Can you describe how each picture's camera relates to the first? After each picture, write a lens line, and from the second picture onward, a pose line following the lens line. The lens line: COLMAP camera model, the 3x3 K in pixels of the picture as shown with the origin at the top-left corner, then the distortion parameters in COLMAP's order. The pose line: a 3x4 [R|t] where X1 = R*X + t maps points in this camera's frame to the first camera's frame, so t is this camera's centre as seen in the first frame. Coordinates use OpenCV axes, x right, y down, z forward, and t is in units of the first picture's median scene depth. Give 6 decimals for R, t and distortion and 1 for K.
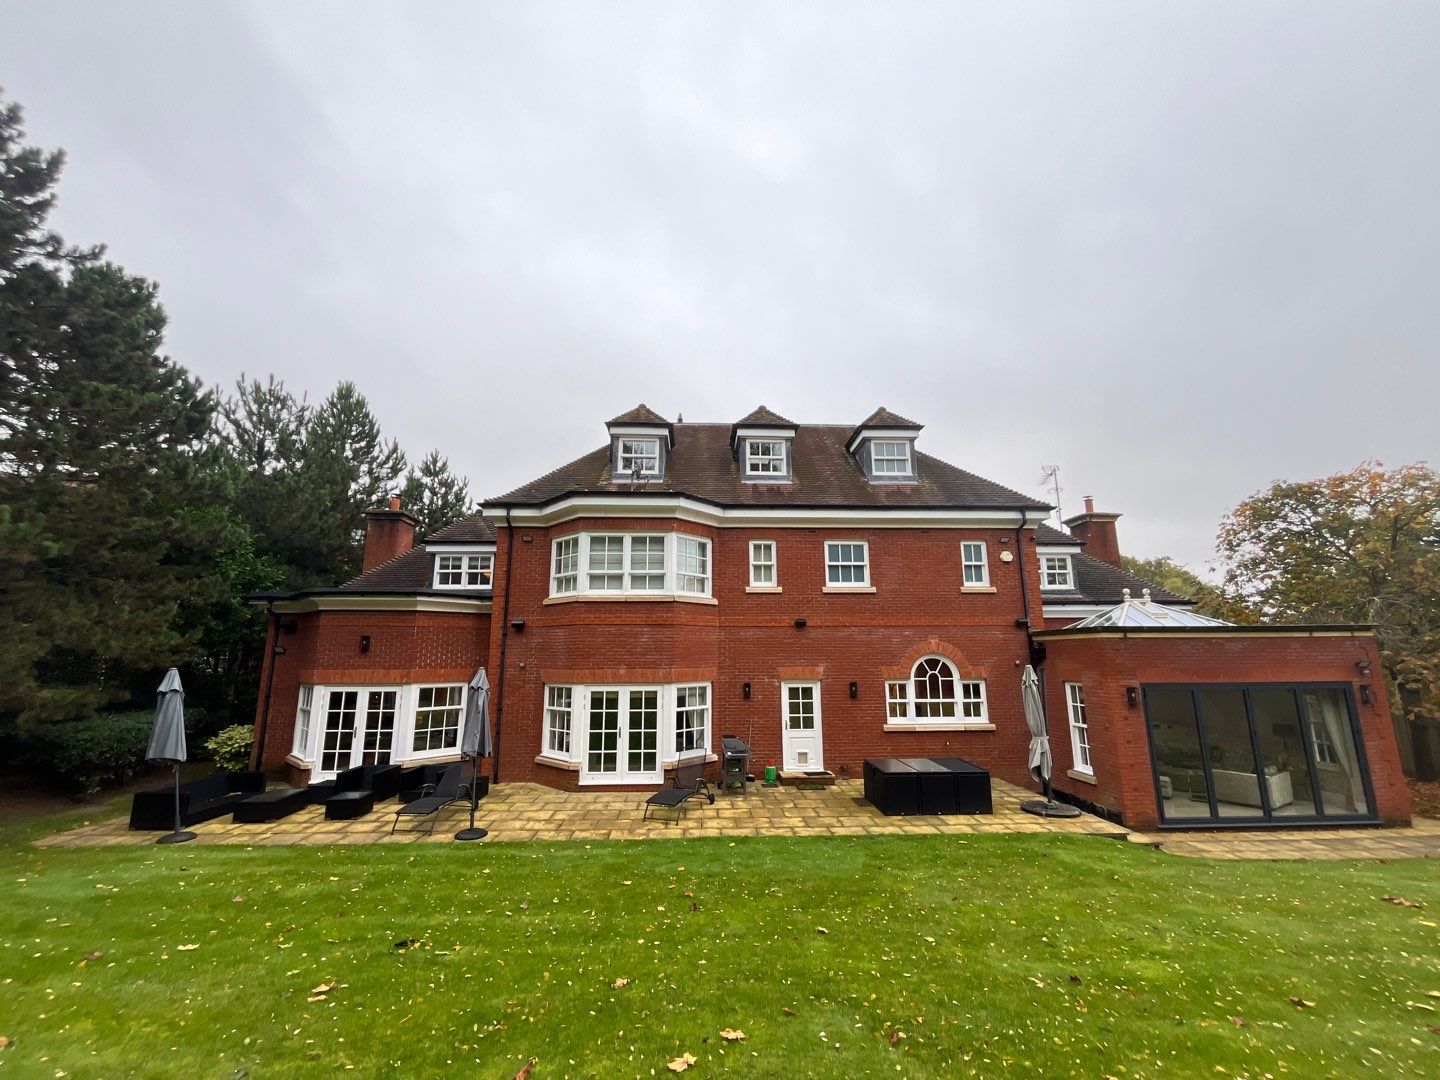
lens RADIAL K [[579.7, 0, 720.0], [0, 579.7, 540.0], [0, 0, 1]] dist [0.000727, -0.000186]
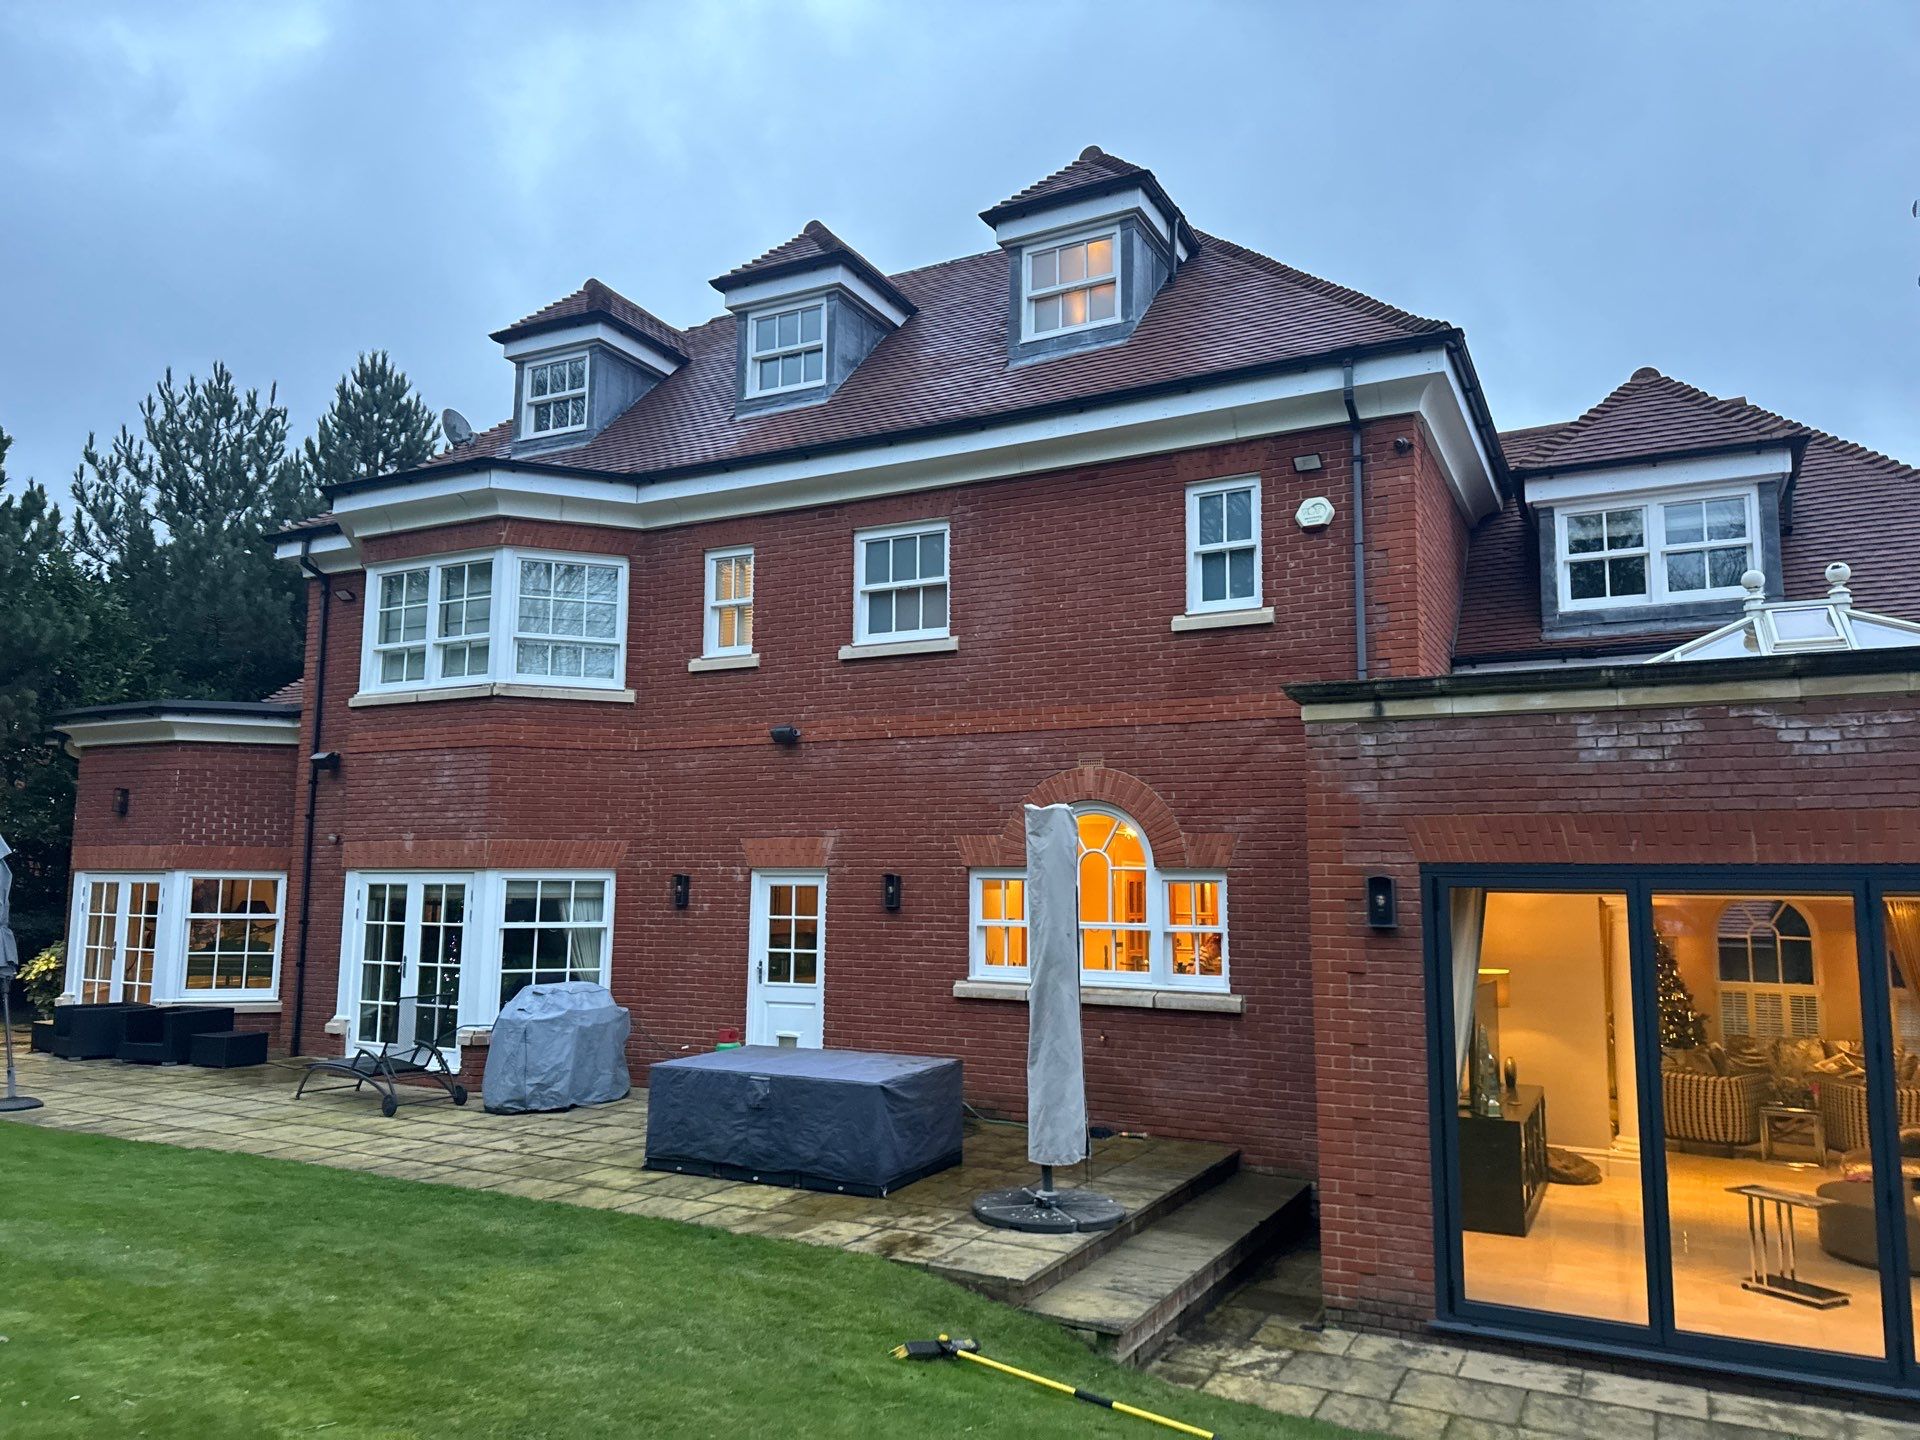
lens RADIAL K [[1309.5, 0, 953.8], [0, 1309.5, 732.2], [0, 0, 1]] dist [0.126468, -0.181149]
pose [[0.869104, -0.046251, -0.492463, 0.719153], [0.083037, 0.995132, 0.053085, 0.101726], [0.487610, -0.087029, 0.868713, 0.236404]]
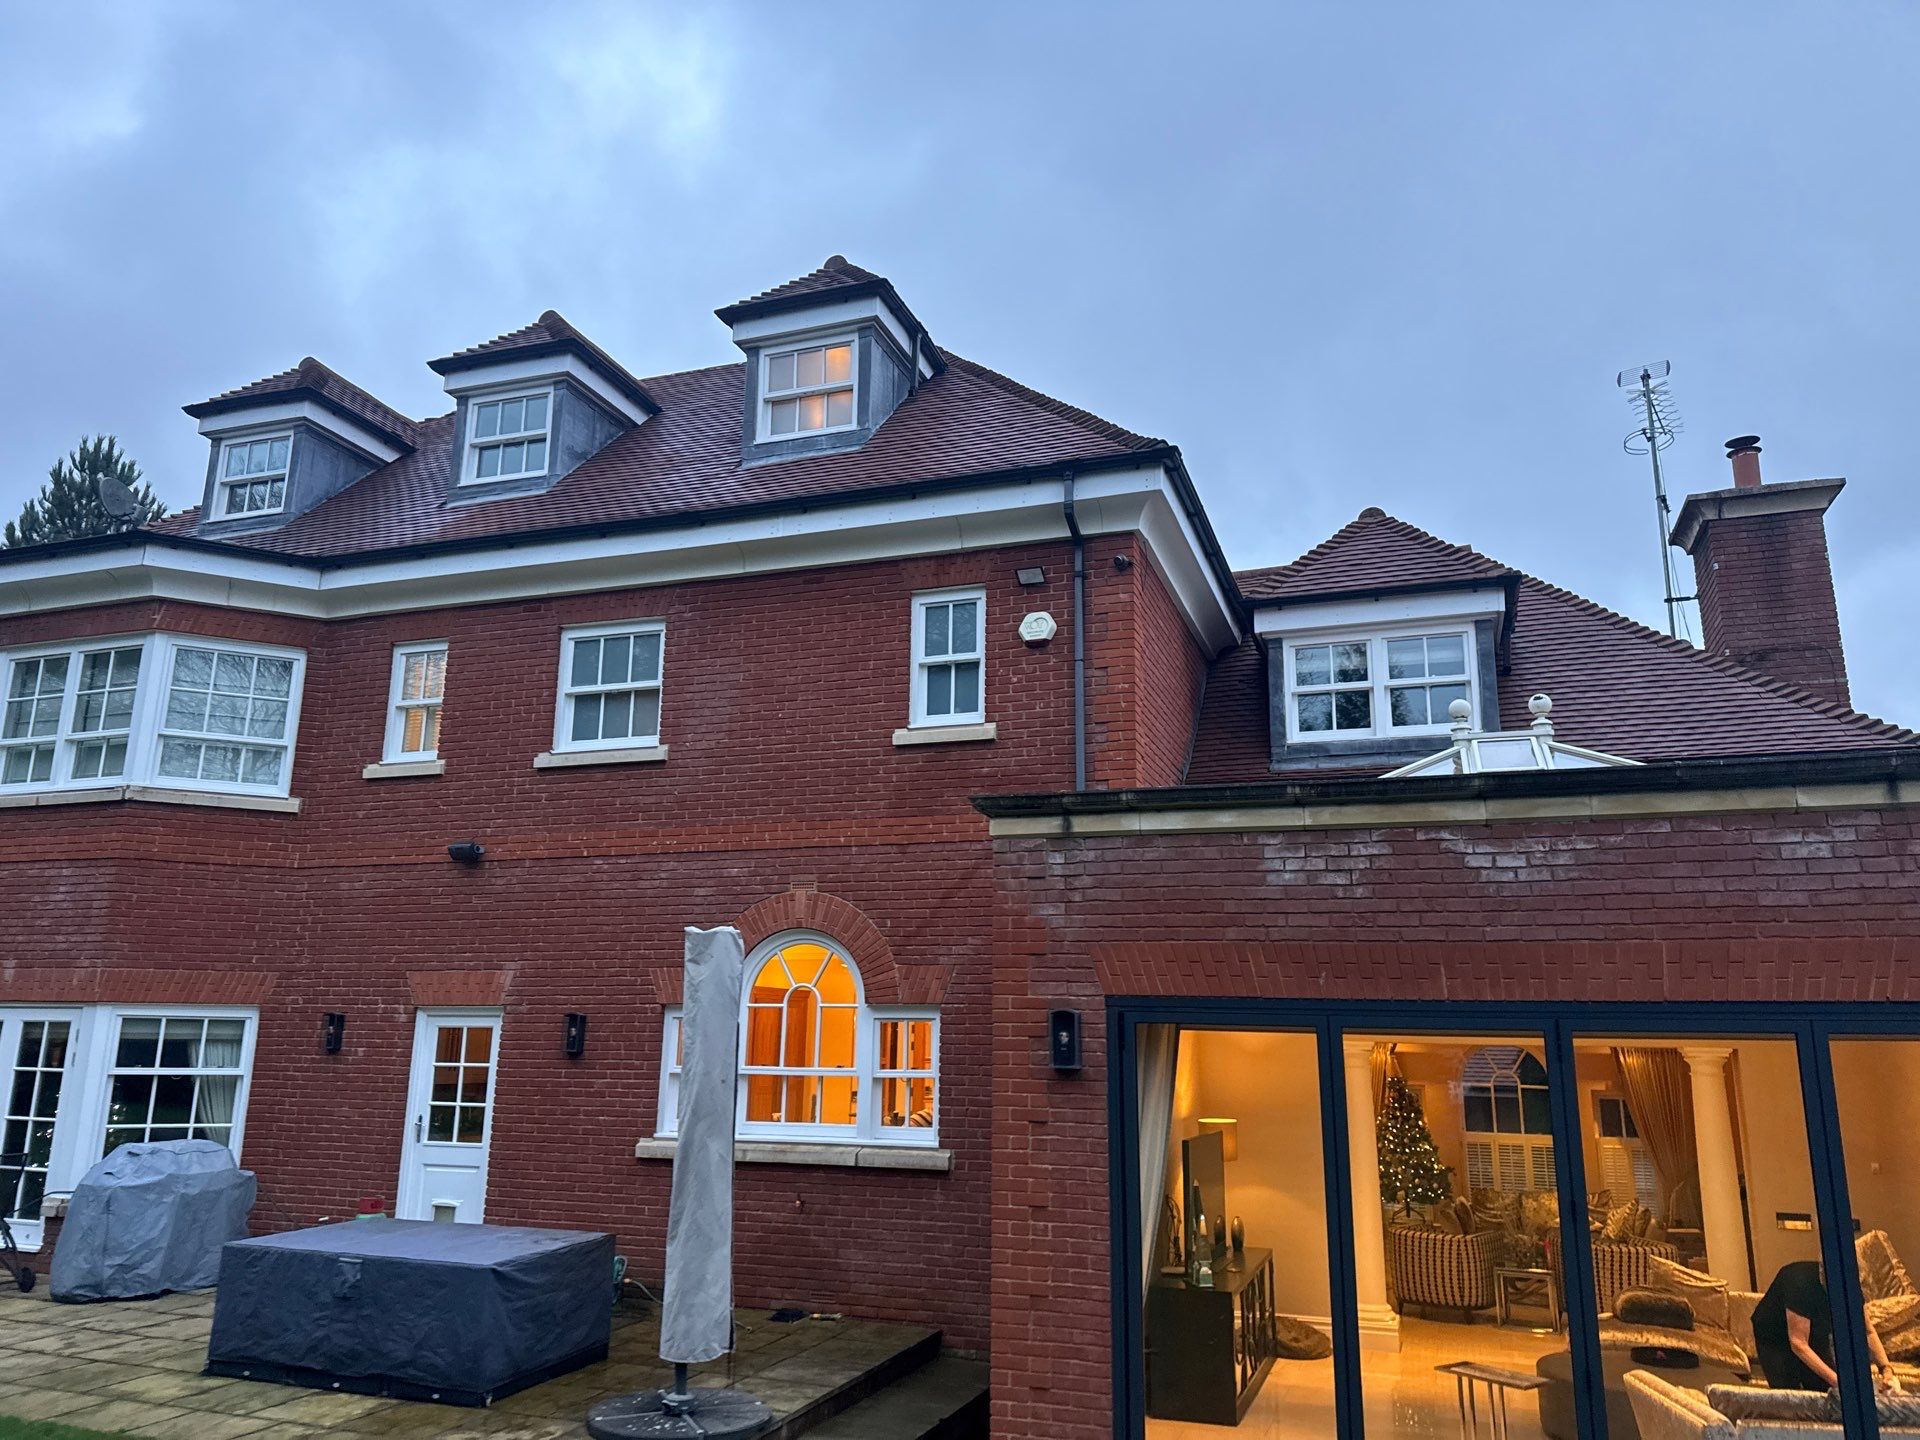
lens RADIAL K [[1309.5, 0, 953.8], [0, 1309.5, 732.2], [0, 0, 1]] dist [0.126468, -0.181149]
pose [[0.928302, -0.066346, -0.365860, 0.749624], [0.053521, 0.997548, -0.045101, 0.122846], [0.367955, 0.022286, 0.929576, 0.326628]]
